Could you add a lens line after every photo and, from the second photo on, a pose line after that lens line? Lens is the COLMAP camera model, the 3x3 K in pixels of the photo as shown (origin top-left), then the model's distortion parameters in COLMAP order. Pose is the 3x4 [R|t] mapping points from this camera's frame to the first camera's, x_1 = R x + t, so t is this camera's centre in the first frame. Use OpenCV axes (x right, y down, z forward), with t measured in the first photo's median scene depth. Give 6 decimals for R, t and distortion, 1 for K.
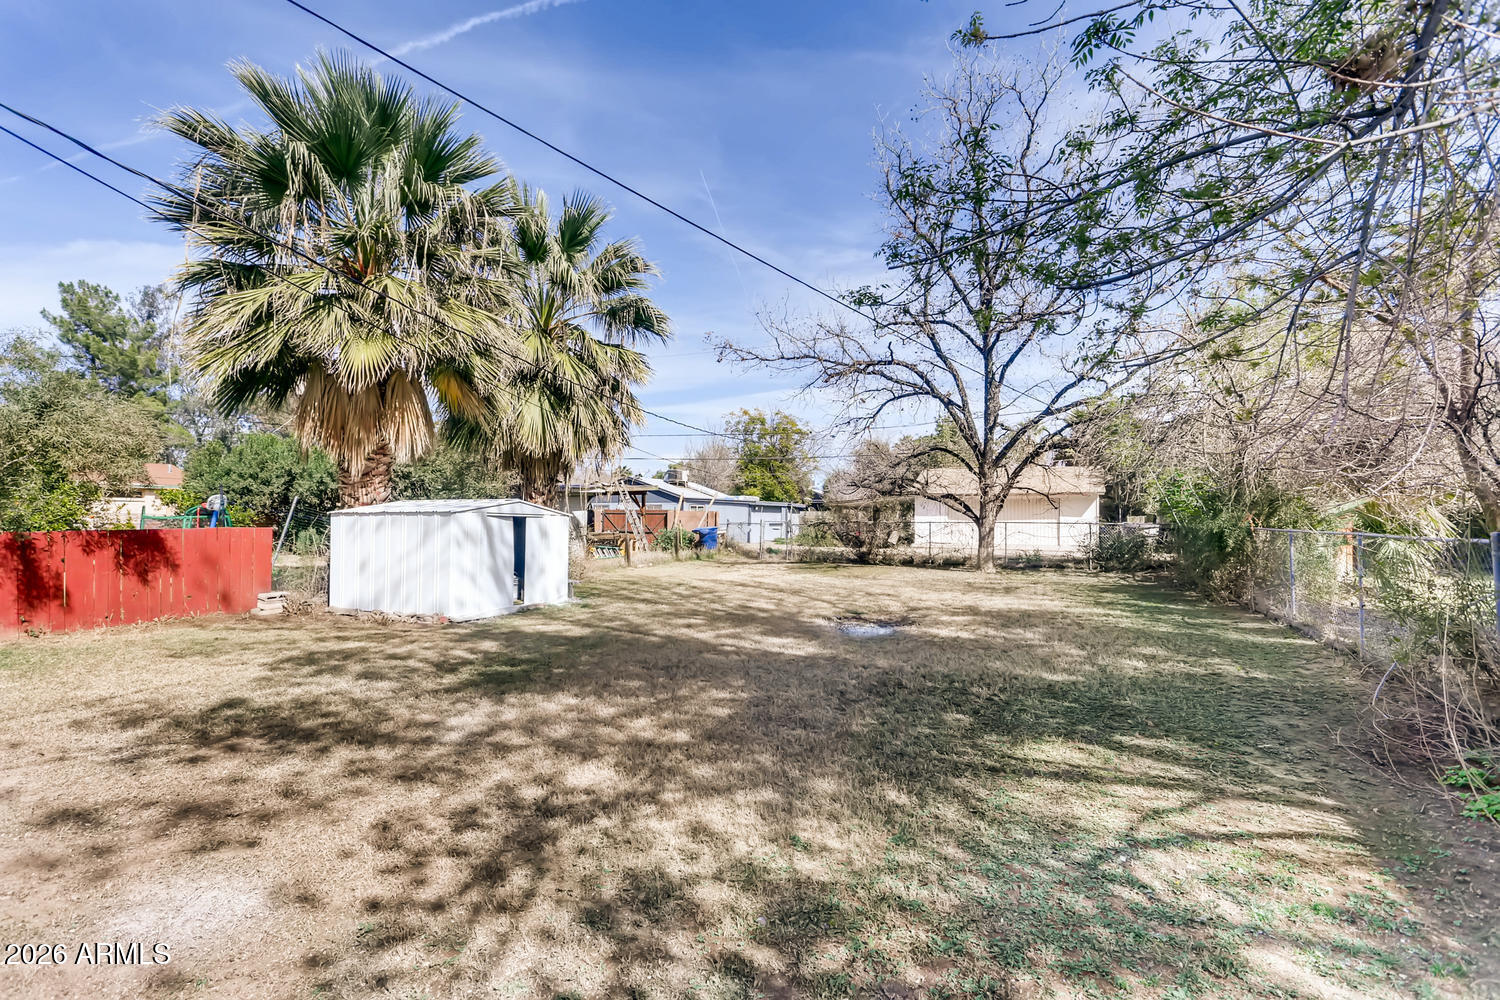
lens RADIAL K [[719.2, 0, 747.6], [0, 719.2, 501.9], [0, 0, 1]] dist [-0.011121, 0.003427]
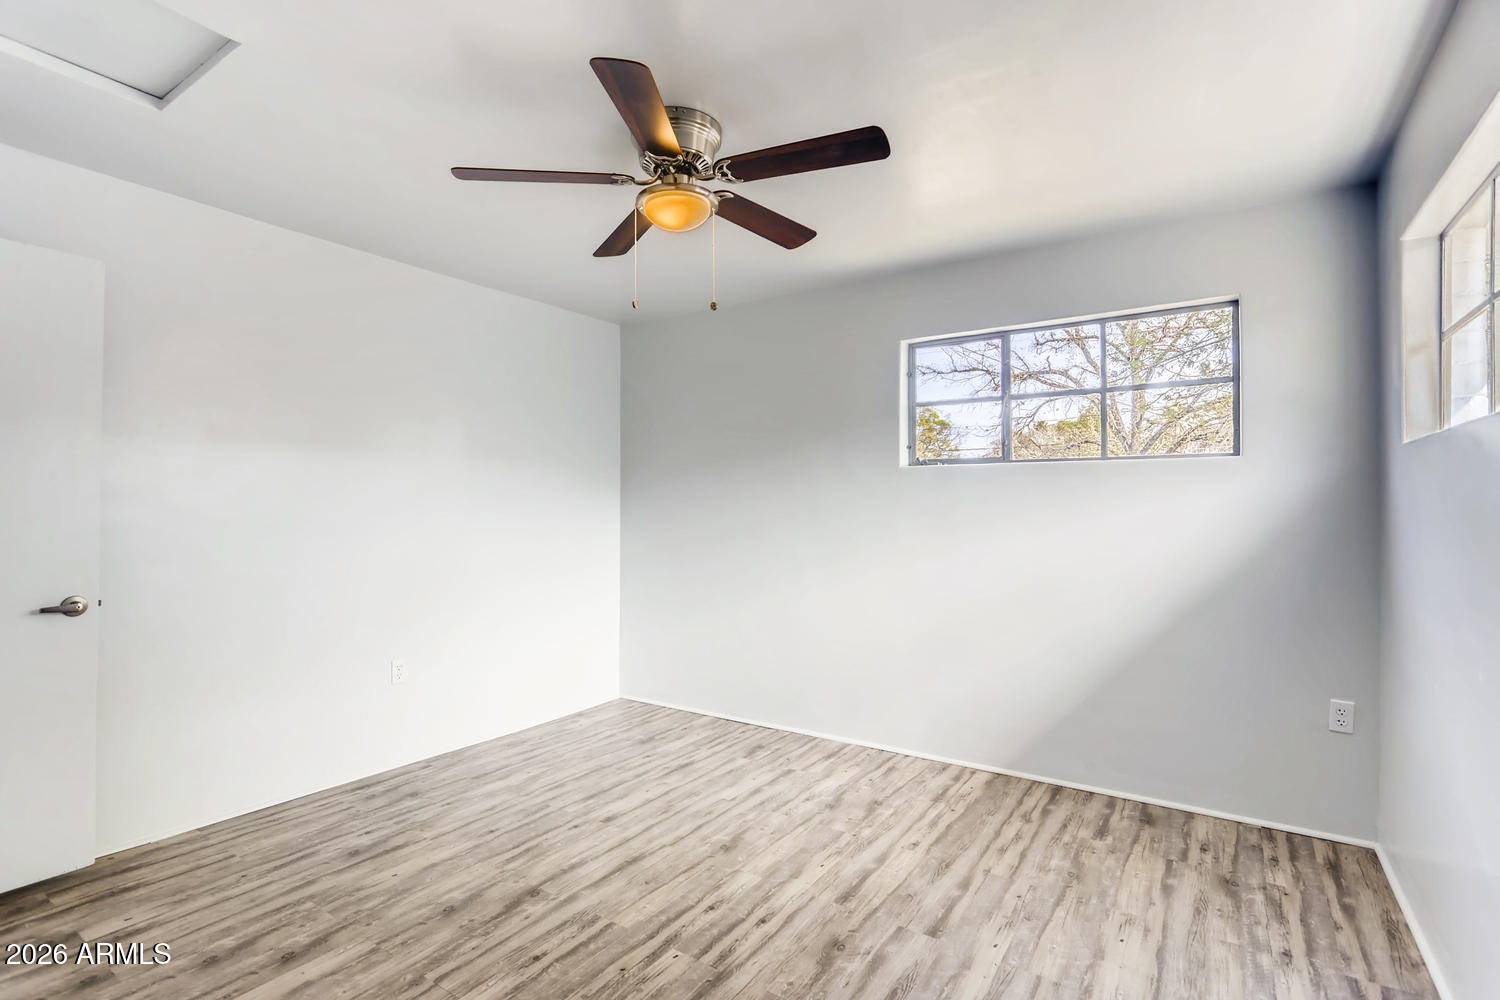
lens RADIAL K [[719.2, 0, 745.2], [0, 719.2, 499.4], [0, 0, 1]] dist [-0.011121, 0.003427]
pose [[0.984920, -0.008817, -0.172788, -0.095846], [0.010672, 0.999895, 0.009810, 0.004353], [0.172683, -0.011506, 0.984910, -0.281336]]
